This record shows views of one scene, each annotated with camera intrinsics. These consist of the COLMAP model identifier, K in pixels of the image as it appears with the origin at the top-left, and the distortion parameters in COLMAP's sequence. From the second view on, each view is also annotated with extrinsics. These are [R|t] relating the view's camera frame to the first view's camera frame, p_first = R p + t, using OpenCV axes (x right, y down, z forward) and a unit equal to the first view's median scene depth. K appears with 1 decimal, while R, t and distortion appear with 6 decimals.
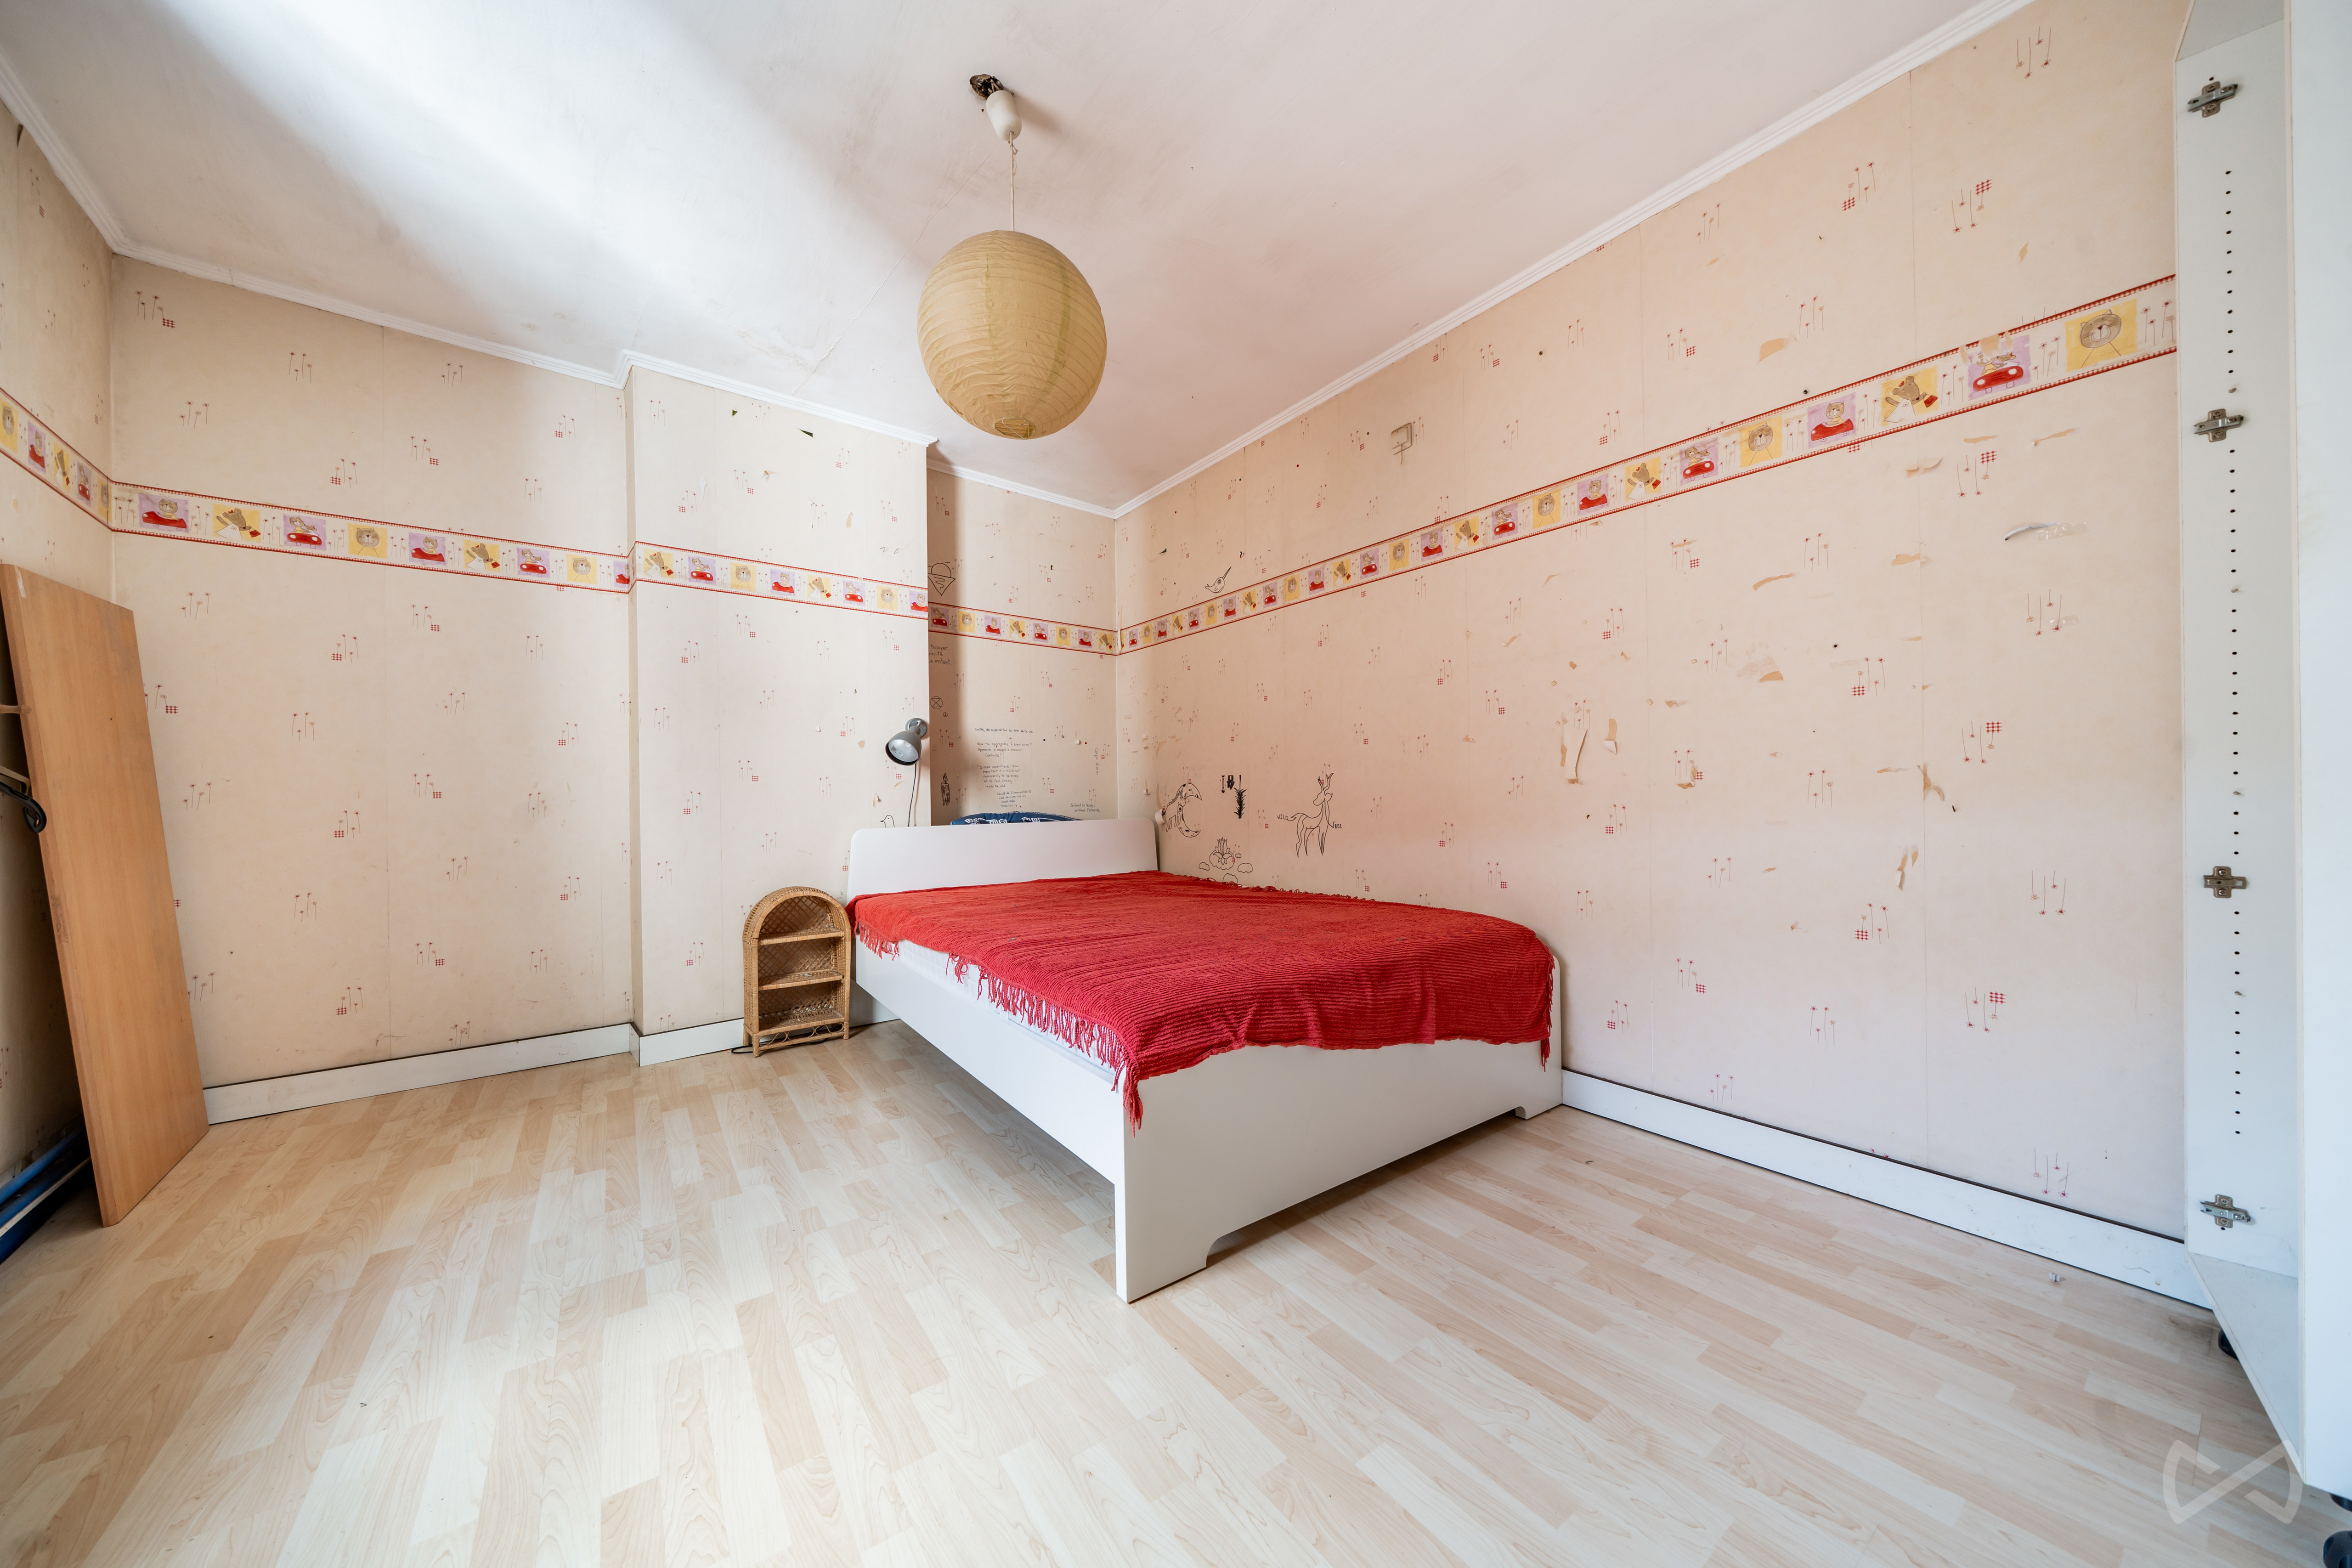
lens RADIAL K [[813.0, 0, 1175.4], [0, 813.0, 784.8], [0, 0, 1]] dist [-0.002590, -0.000109]
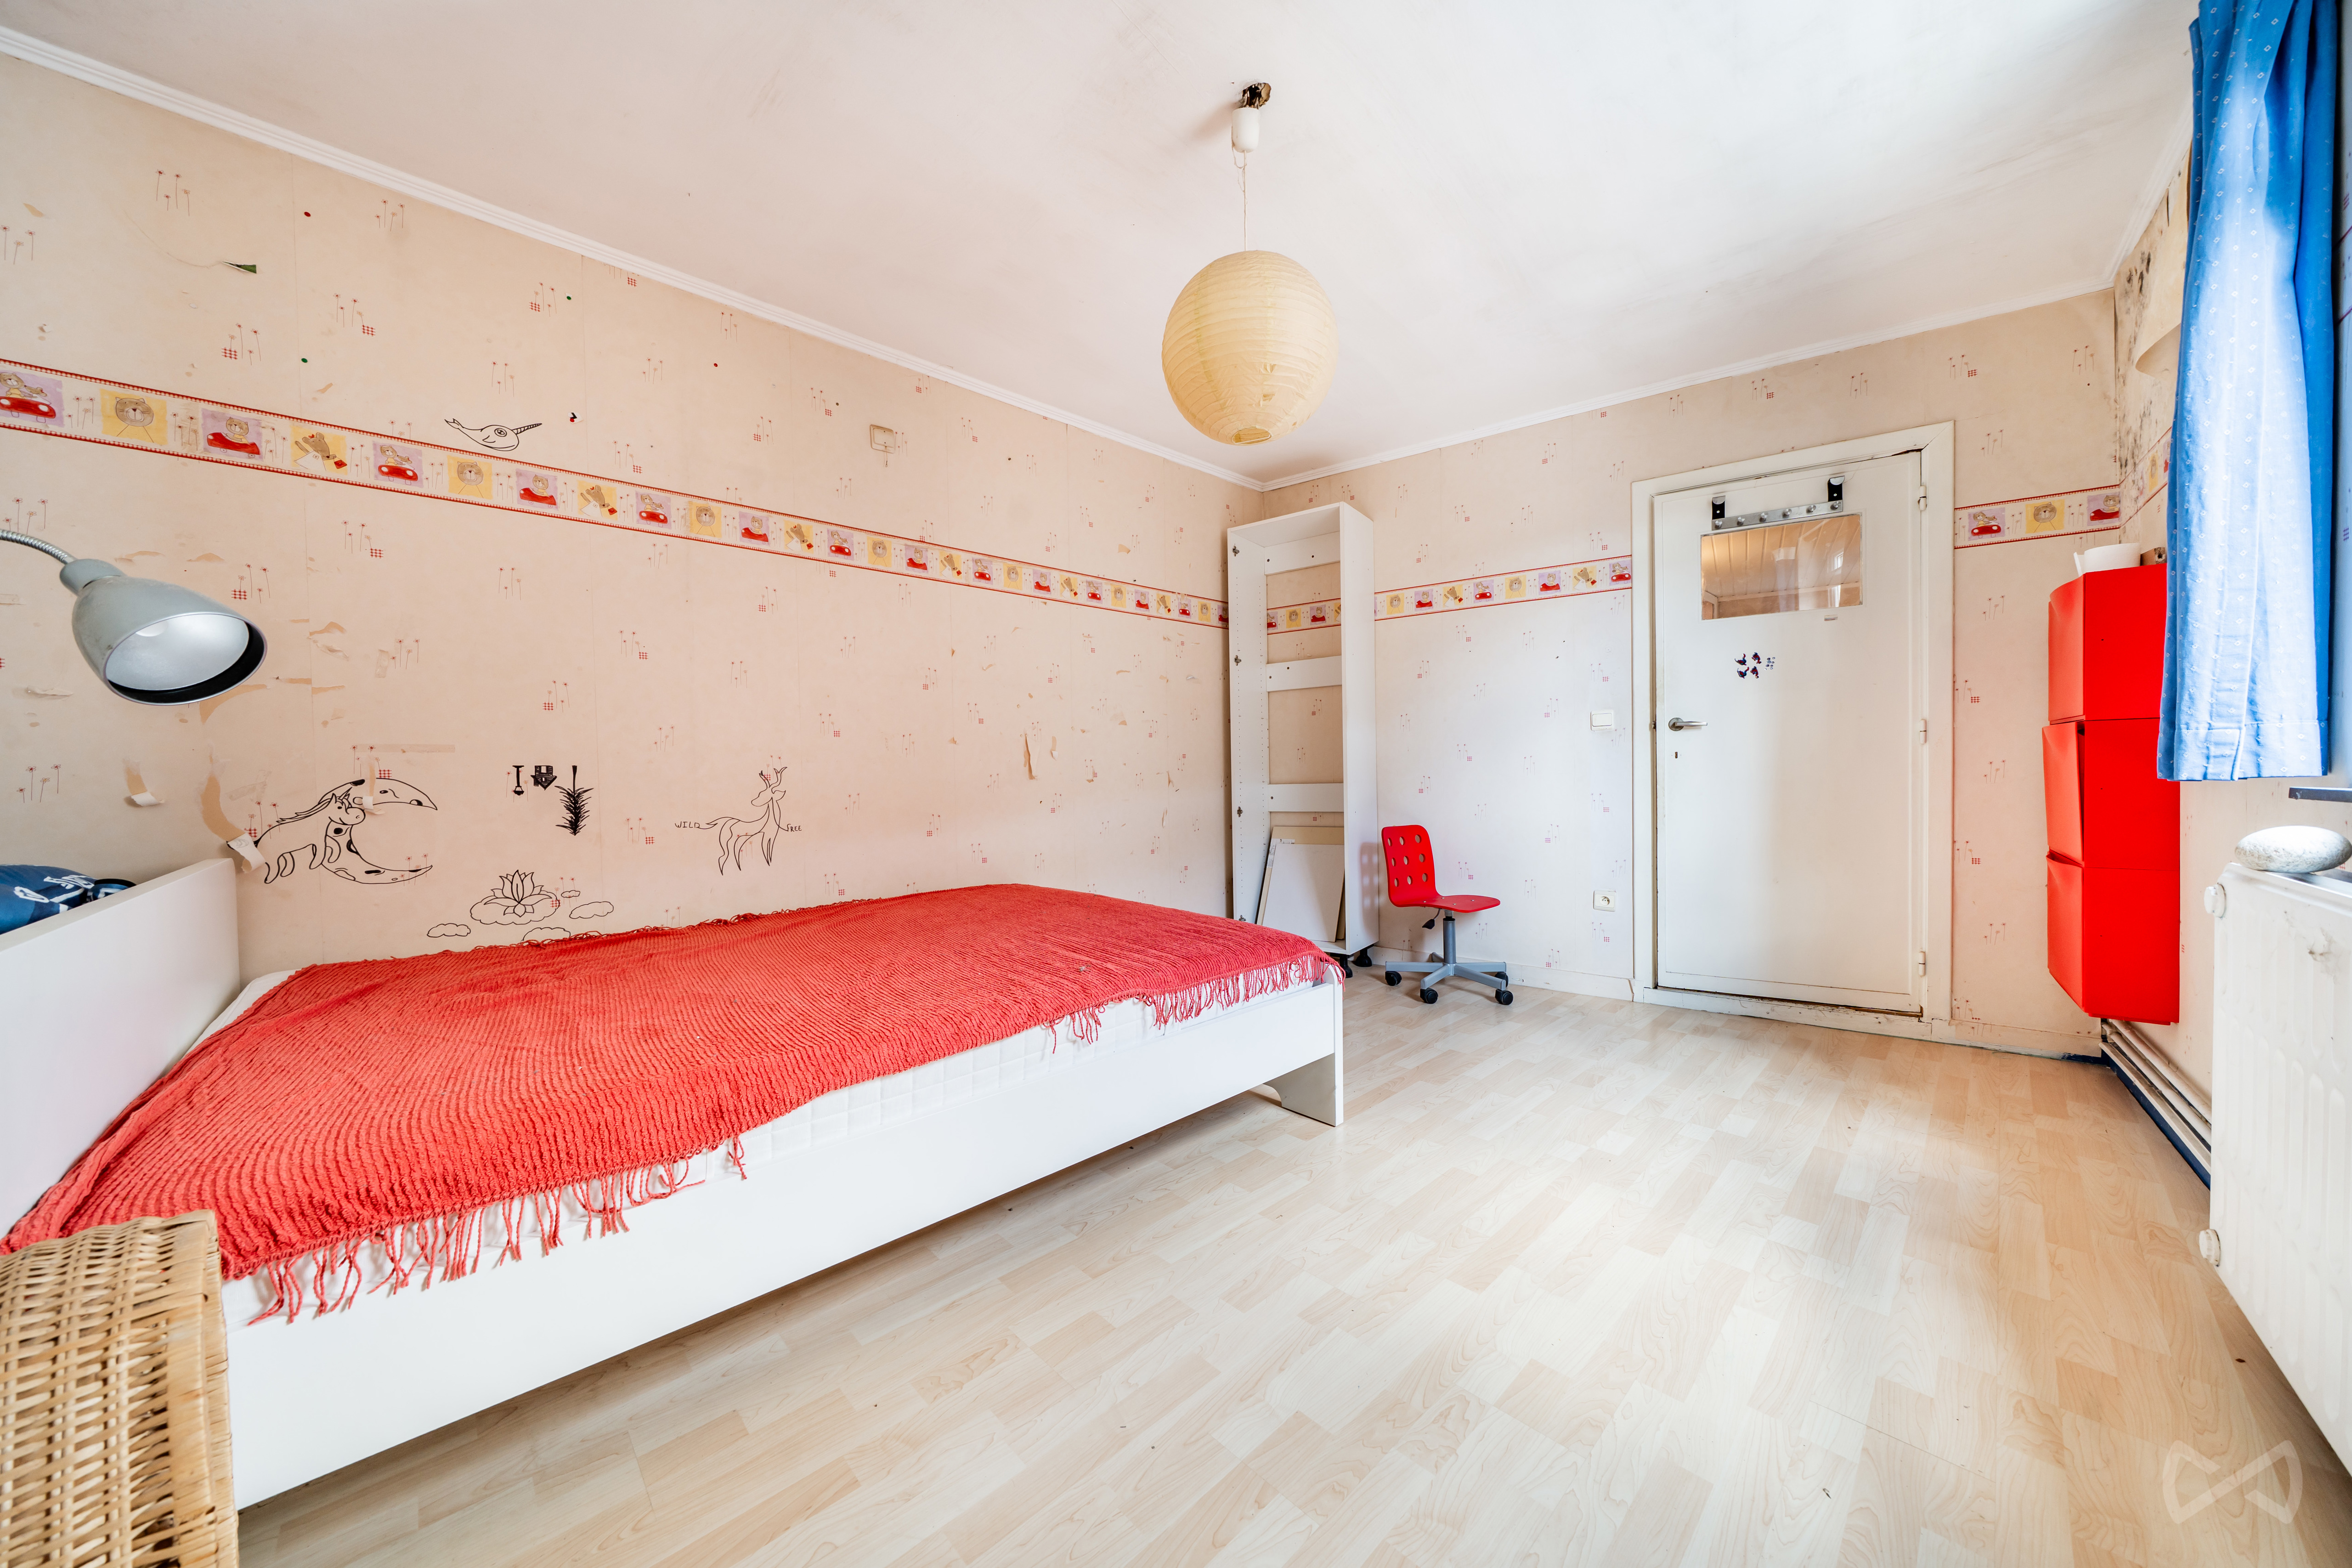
lens RADIAL K [[813.0, 0, 1171.6], [0, 813.0, 781.5], [0, 0, 1]] dist [-0.002590, -0.000109]
pose [[-0.161034, 0.005206, 0.986935, -0.789395], [0.007146, 0.999966, -0.004108, 0.007992], [-0.986923, 0.006391, -0.161066, 0.822319]]
